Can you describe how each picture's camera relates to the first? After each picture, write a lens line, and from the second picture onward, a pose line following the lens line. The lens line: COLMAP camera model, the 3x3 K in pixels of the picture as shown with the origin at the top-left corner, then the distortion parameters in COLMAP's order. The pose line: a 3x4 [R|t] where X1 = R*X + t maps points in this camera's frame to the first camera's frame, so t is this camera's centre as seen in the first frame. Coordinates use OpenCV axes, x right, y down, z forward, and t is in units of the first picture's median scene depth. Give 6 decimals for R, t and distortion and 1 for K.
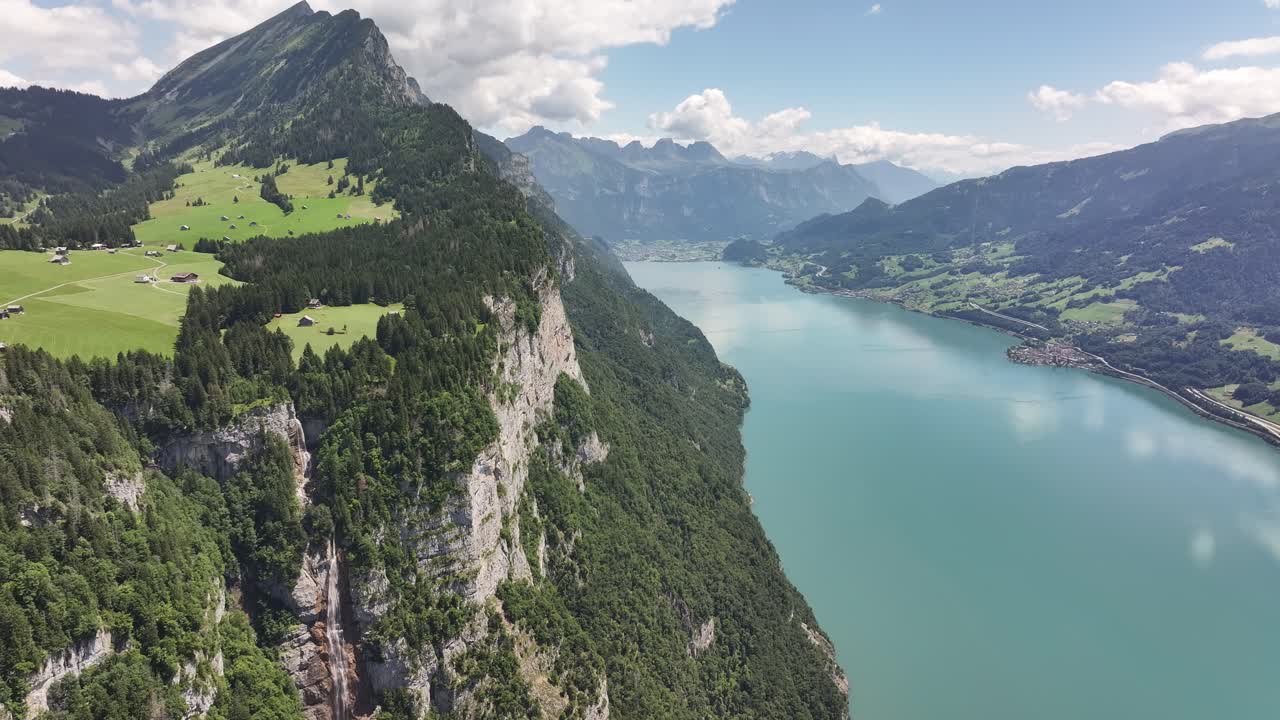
lens RADIAL K [[887.8, 0, 640.0], [0, 887.8, 360.0], [0, 0, 1]] dist [0.003175, -0.000130]
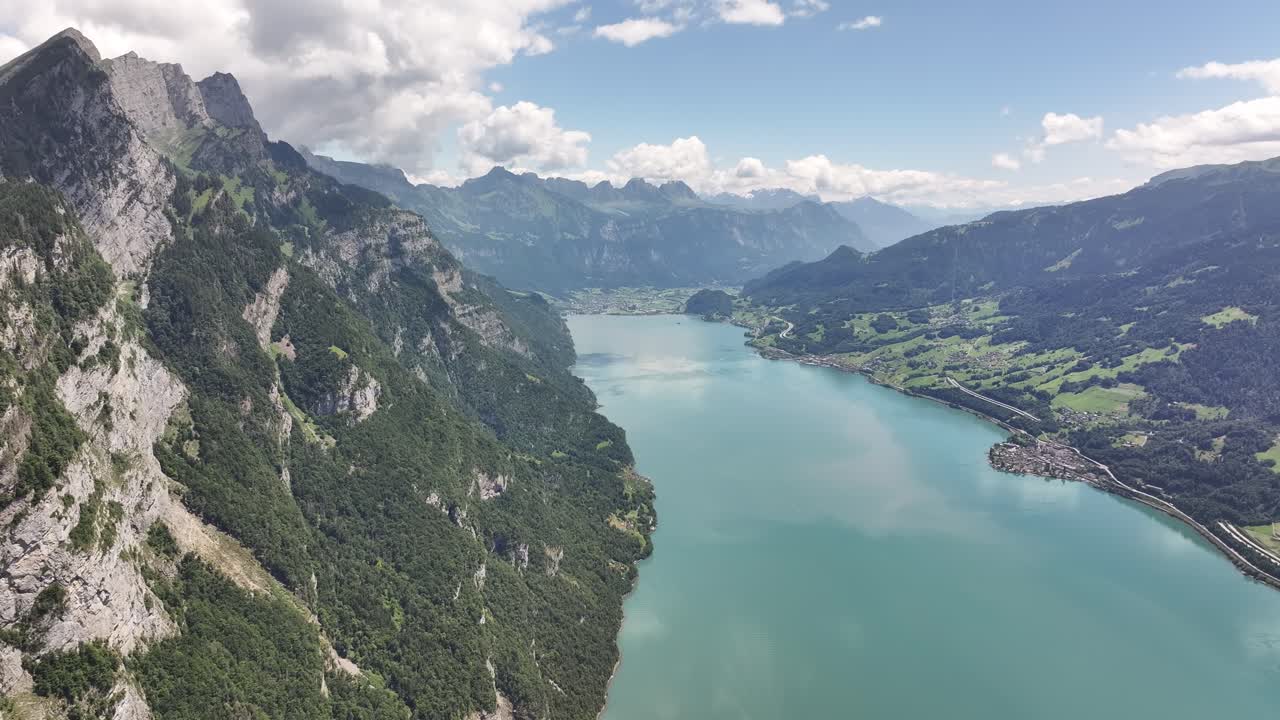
lens RADIAL K [[887.8, 0, 640.0], [0, 887.8, 360.0], [0, 0, 1]] dist [0.003175, -0.000130]
pose [[0.999934, -0.004716, 0.010519, 0.054081], [0.005103, 0.999298, -0.037122, -0.043816], [-0.010336, 0.037173, 0.999255, 0.118946]]
